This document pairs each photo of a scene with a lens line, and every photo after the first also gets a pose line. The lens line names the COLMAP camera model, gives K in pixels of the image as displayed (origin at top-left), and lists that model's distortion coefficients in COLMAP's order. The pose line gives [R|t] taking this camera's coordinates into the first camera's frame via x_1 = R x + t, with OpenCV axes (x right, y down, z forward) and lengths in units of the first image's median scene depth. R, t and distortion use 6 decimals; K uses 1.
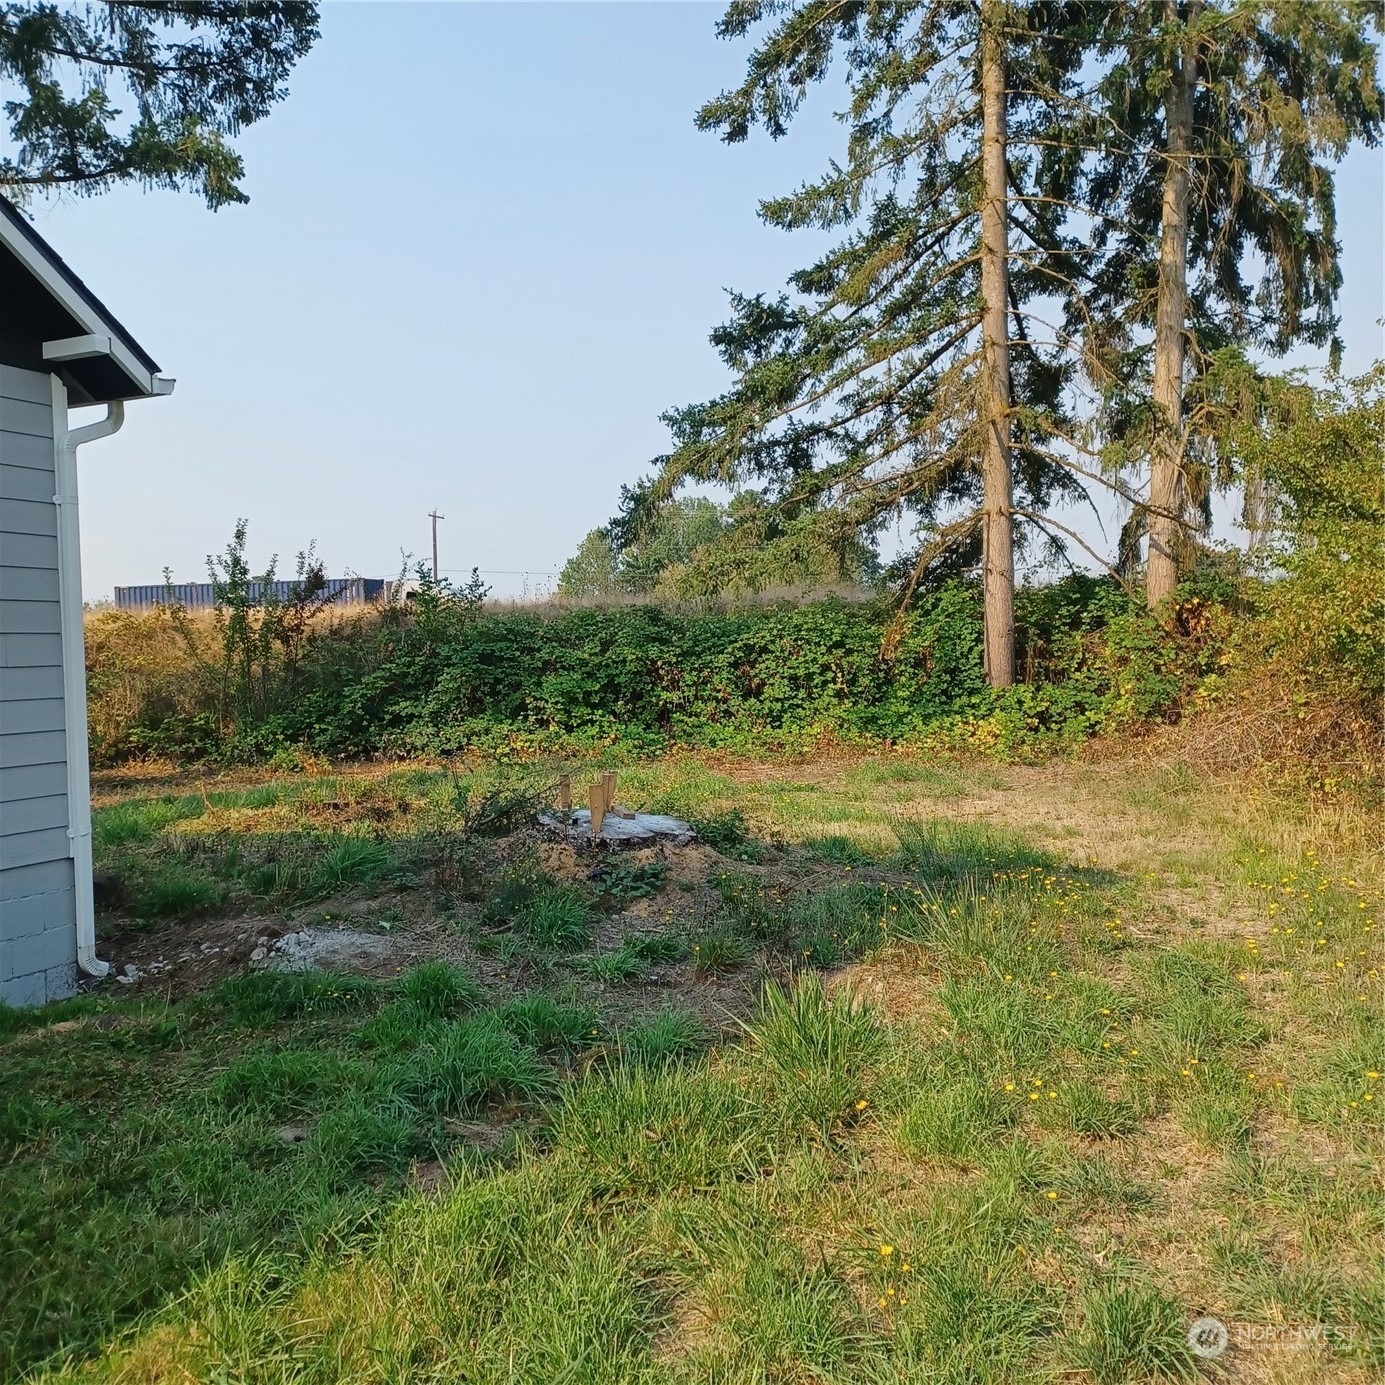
lens RADIAL K [[1343.2, 0, 692.5], [0, 1343.2, 692.5], [0, 0, 1]] dist [0.095315, -0.013396]
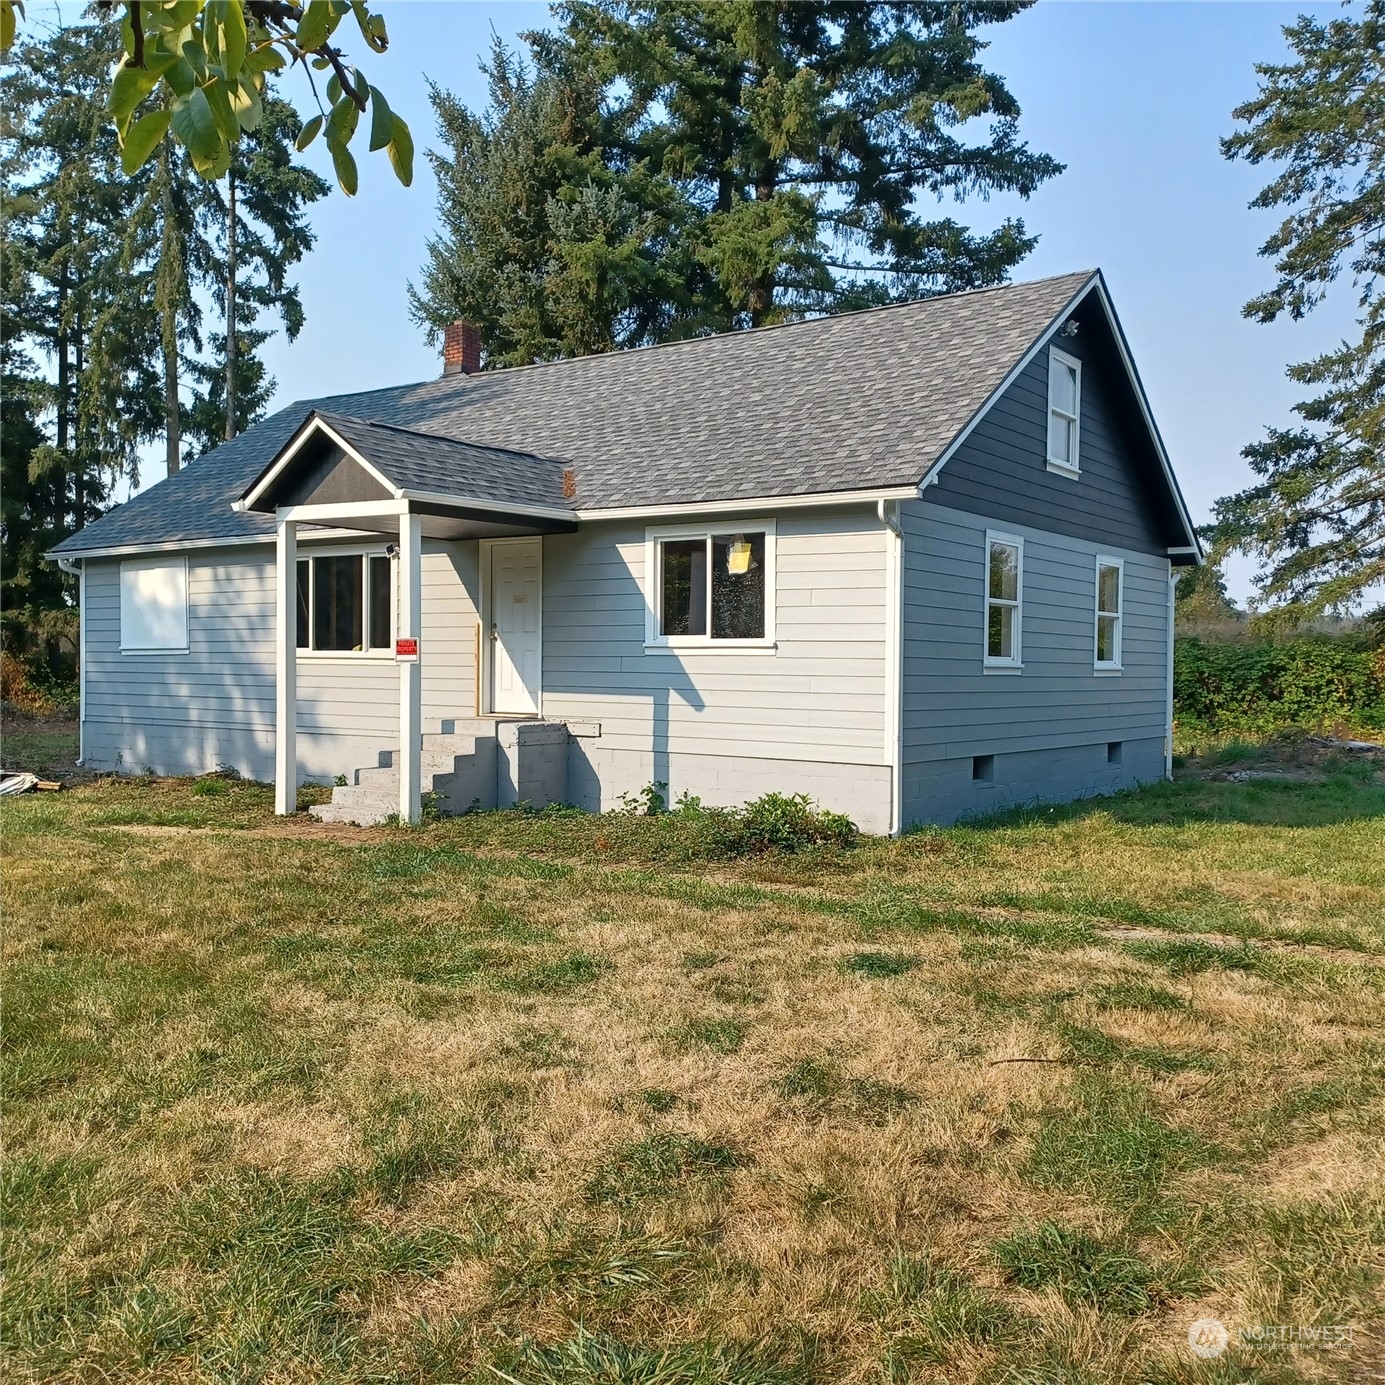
lens RADIAL K [[1365.4, 0, 692.5], [0, 1365.4, 692.5], [0, 0, 1]] dist [-0.003372, -0.007112]
pose [[0.976084, 0.036157, -0.214366, -0.254875], [-0.038112, 0.999261, -0.004994, 0.026627], [0.214027, 0.013045, 0.976741, -0.590218]]
